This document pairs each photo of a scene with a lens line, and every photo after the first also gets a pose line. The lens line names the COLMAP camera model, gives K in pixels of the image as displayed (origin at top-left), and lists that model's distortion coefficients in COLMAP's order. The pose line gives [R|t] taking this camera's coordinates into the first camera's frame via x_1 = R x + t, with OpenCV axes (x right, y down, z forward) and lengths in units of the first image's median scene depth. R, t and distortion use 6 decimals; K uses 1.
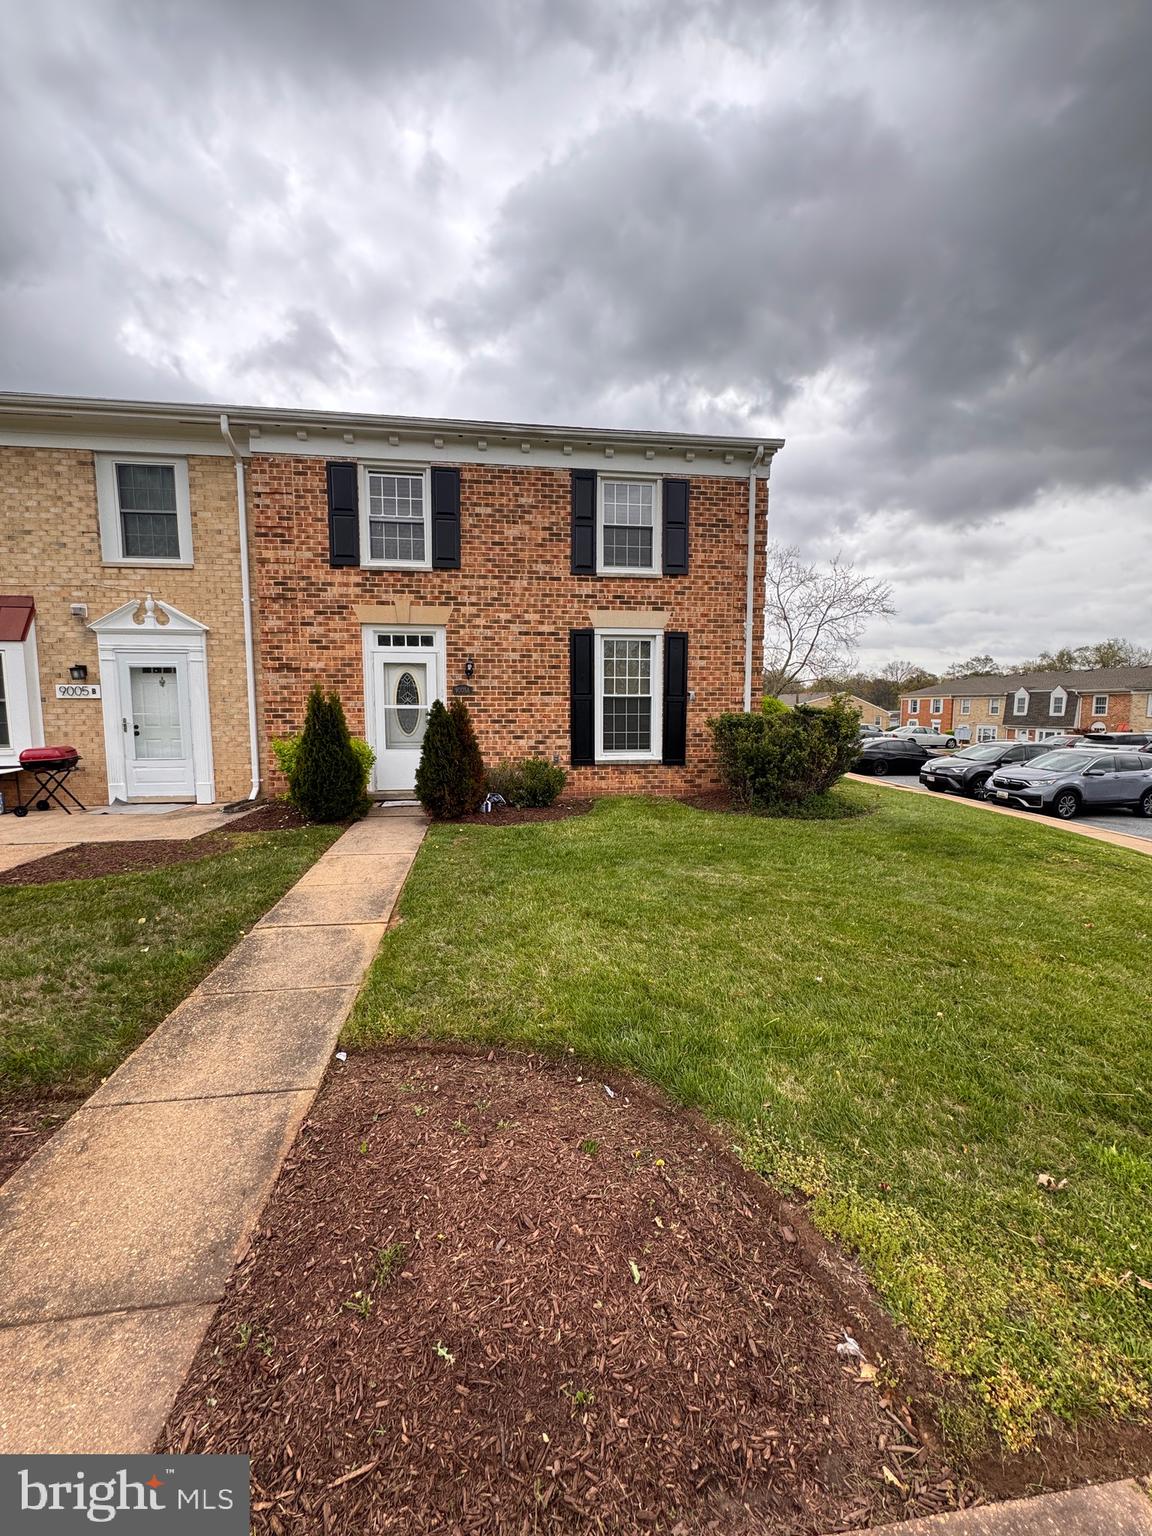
lens RADIAL K [[613.2, 0, 576.7], [0, 613.2, 769.1], [0, 0, 1]] dist [-0.002037, 0.000664]
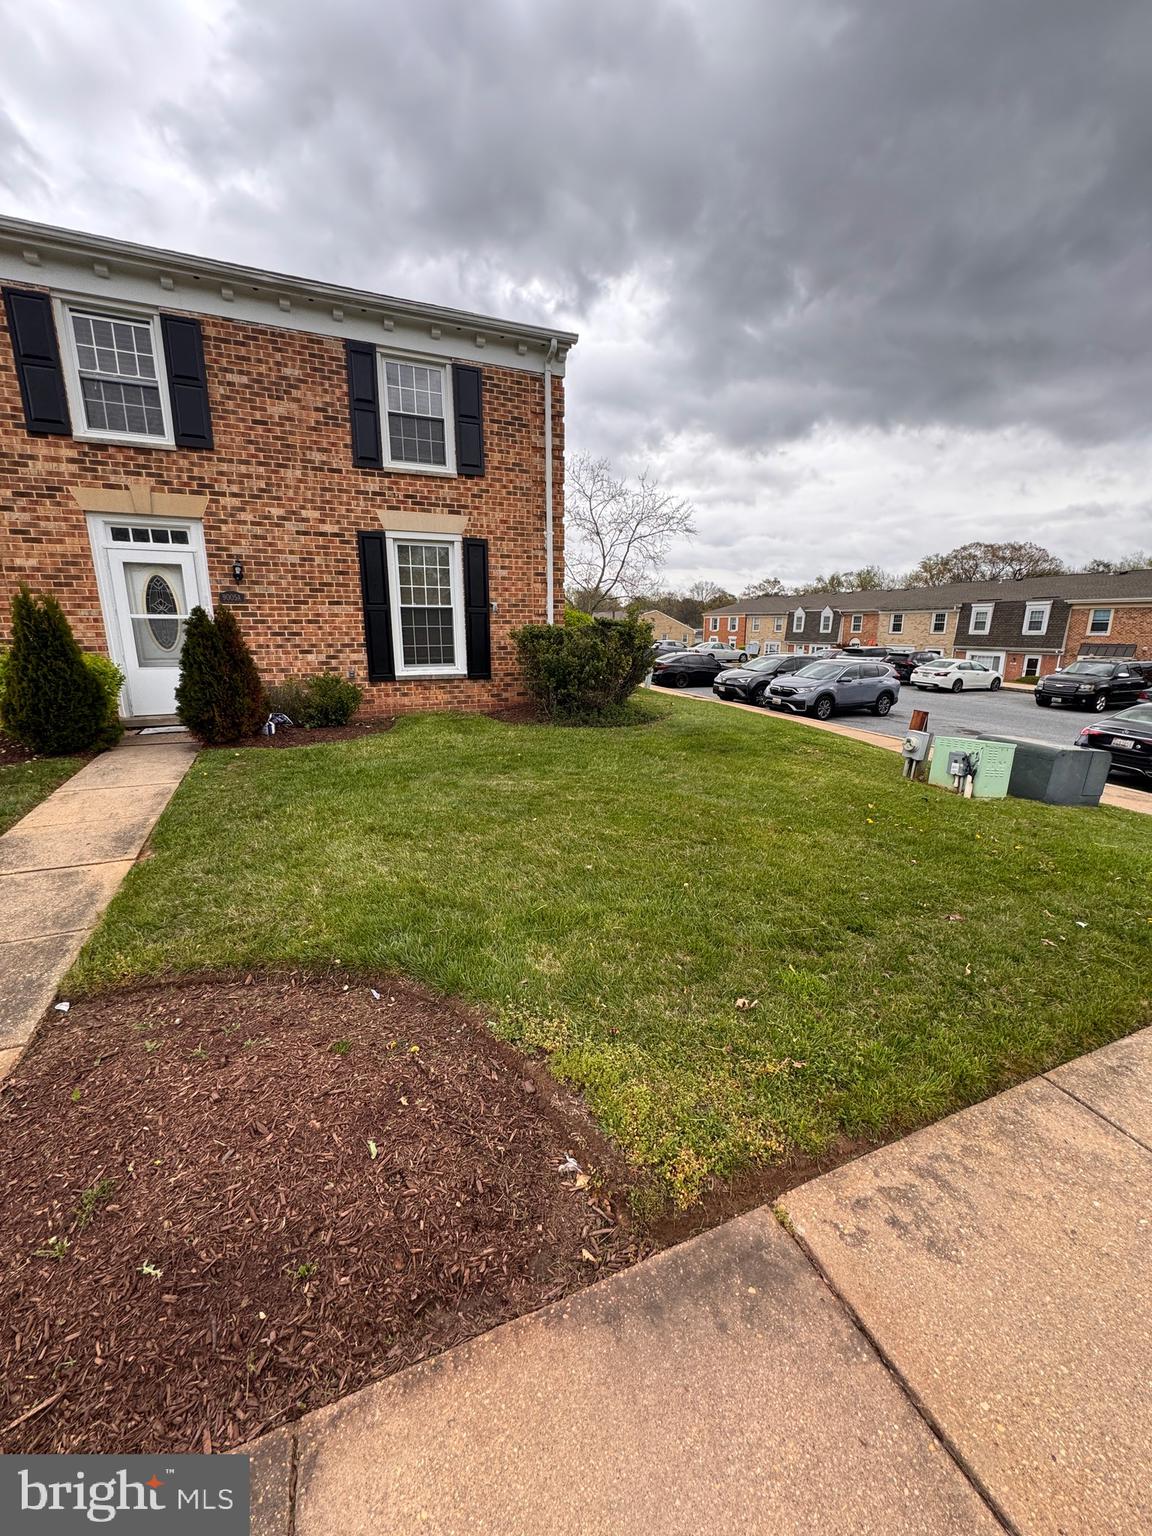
lens RADIAL K [[613.2, 0, 577.9], [0, 613.2, 770.2], [0, 0, 1]] dist [-0.002037, 0.000664]
pose [[0.960228, -0.061740, 0.272307, 0.035173], [0.025562, 0.990590, 0.134458, 0.010594], [-0.278045, -0.122150, 0.952770, -0.000927]]
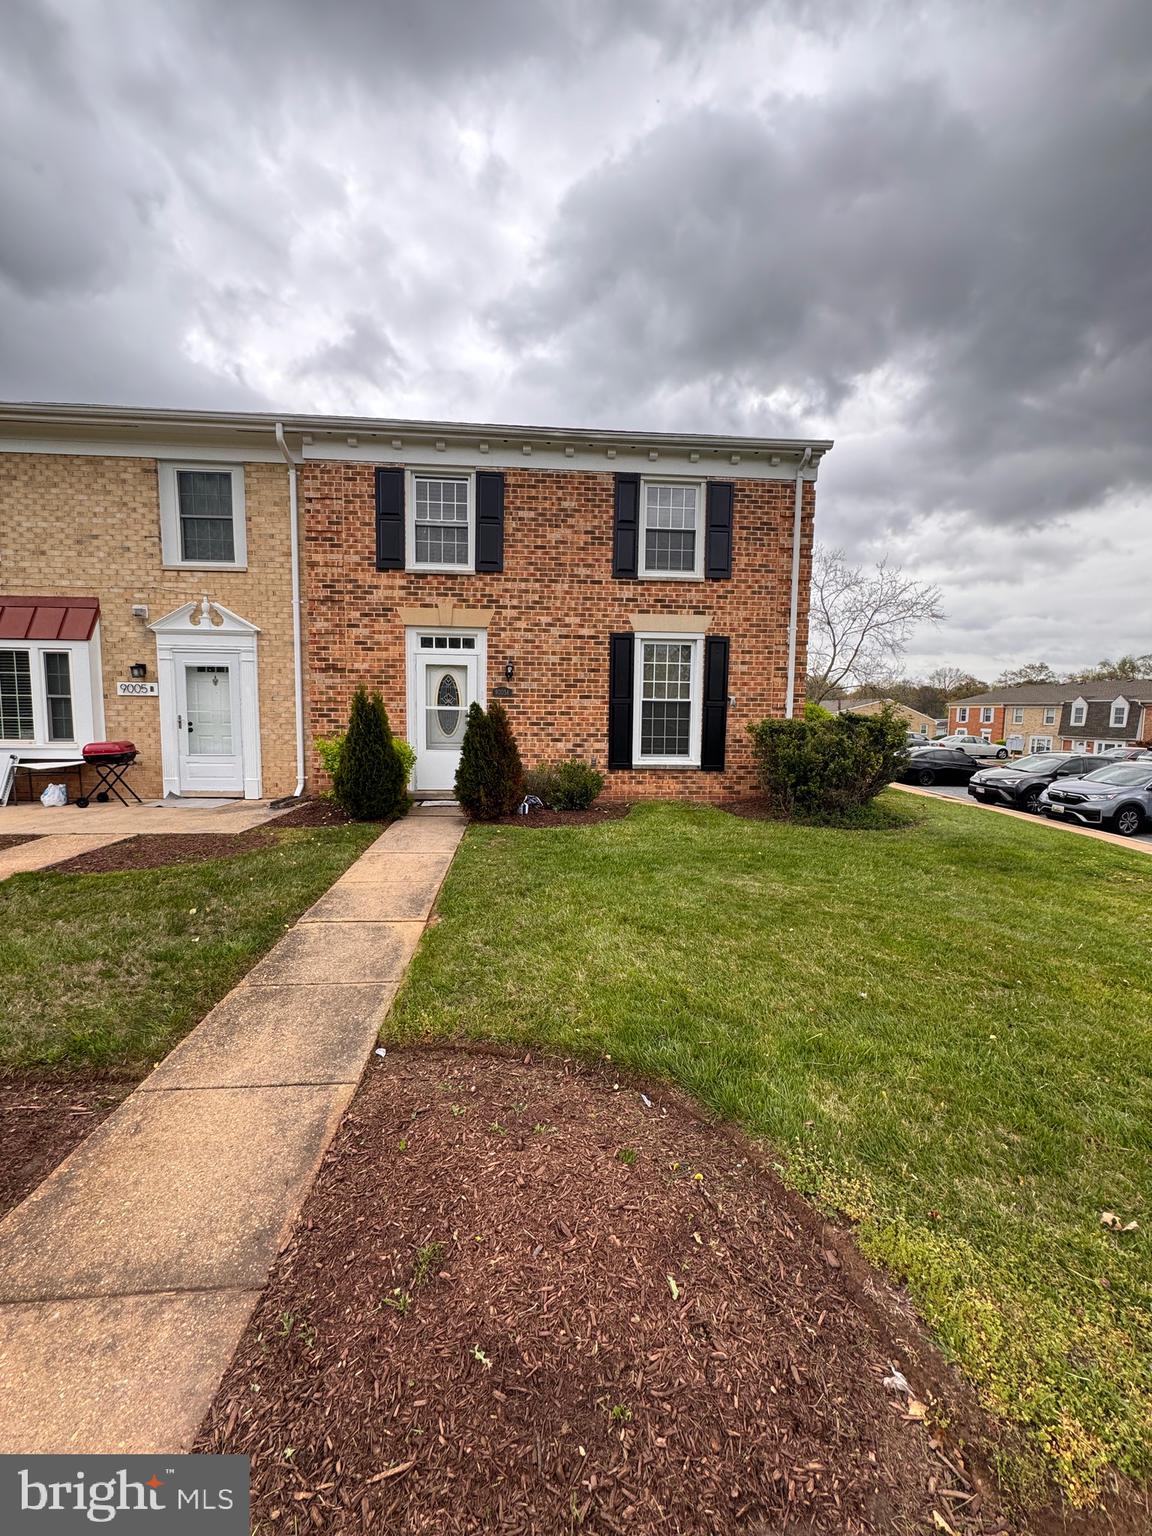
lens RADIAL K [[613.2, 0, 576.5], [0, 613.2, 769.3], [0, 0, 1]] dist [-0.002037, 0.000664]
pose [[0.998141, 0.020023, -0.057568, -0.003790], [-0.020292, 0.999786, -0.004088, -0.000732], [0.057474, 0.005249, 0.998333, 0.000960]]
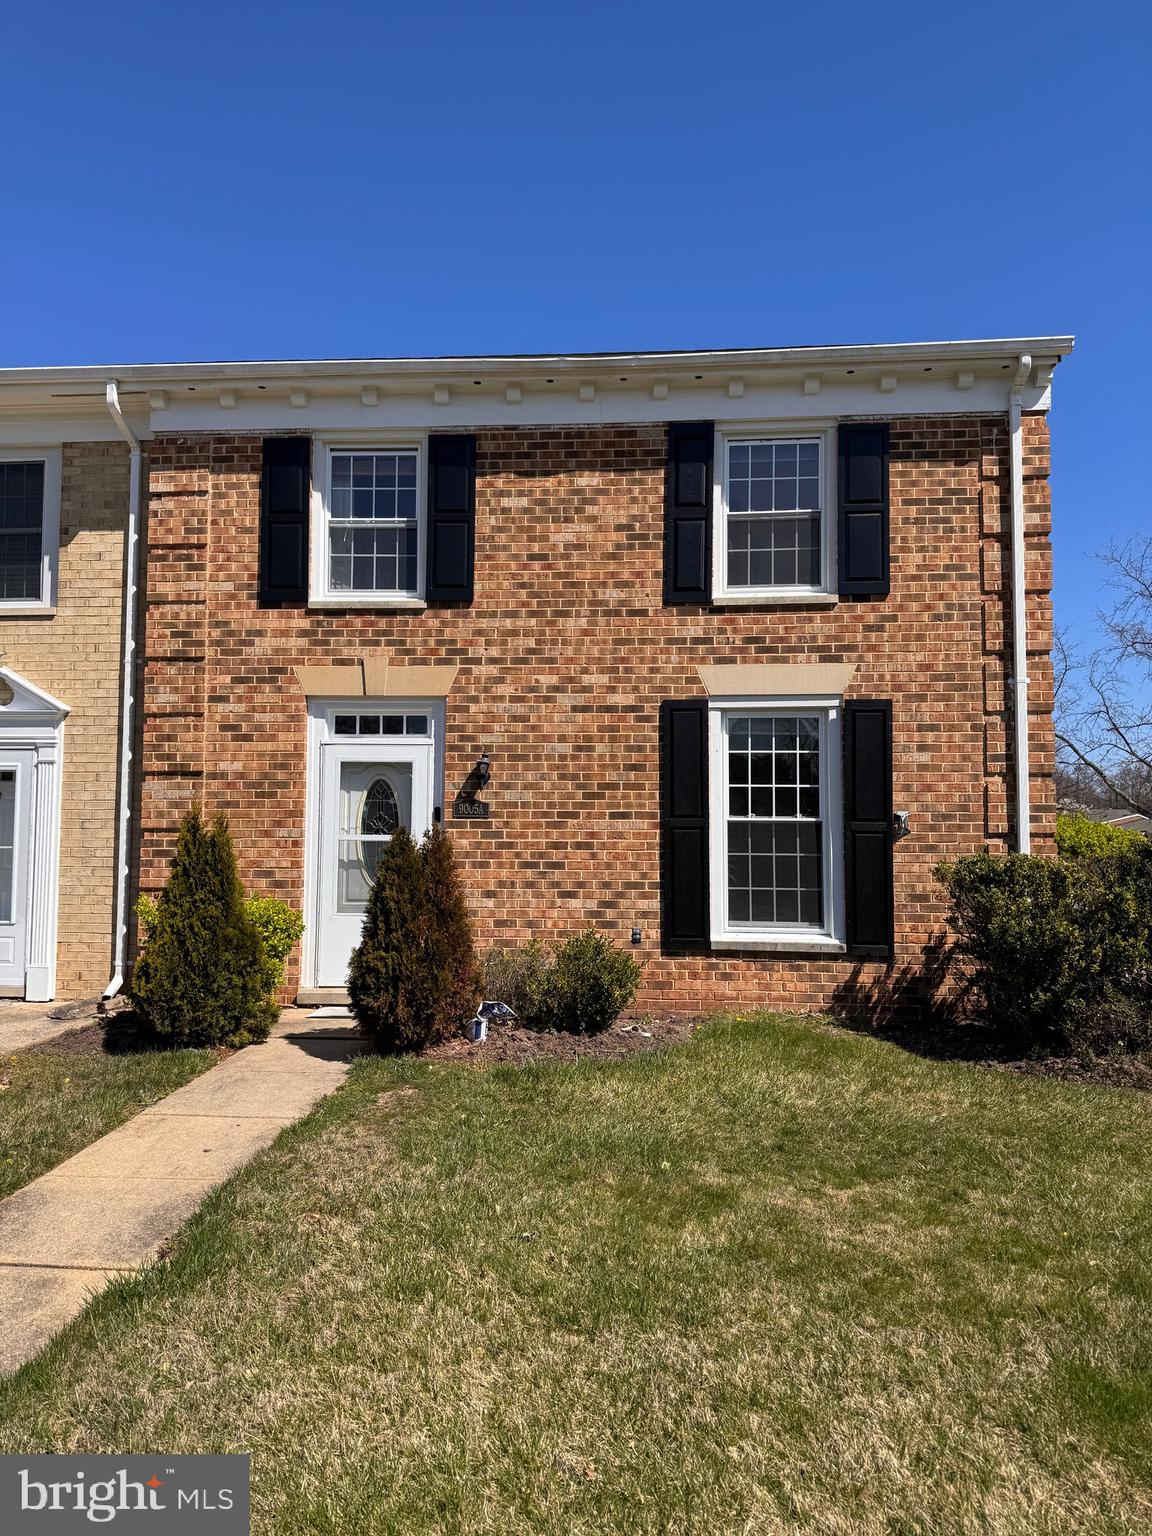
lens RADIAL K [[1073.9, 0, 577.6], [0, 1073.9, 769.4], [0, 0, 1]] dist [0.114484, -0.138862]
pose [[0.977188, -0.005436, -0.212308, 0.121719], [-0.027583, 0.987957, -0.152249, -0.016949], [0.210579, 0.154632, 0.965270, 0.060261]]
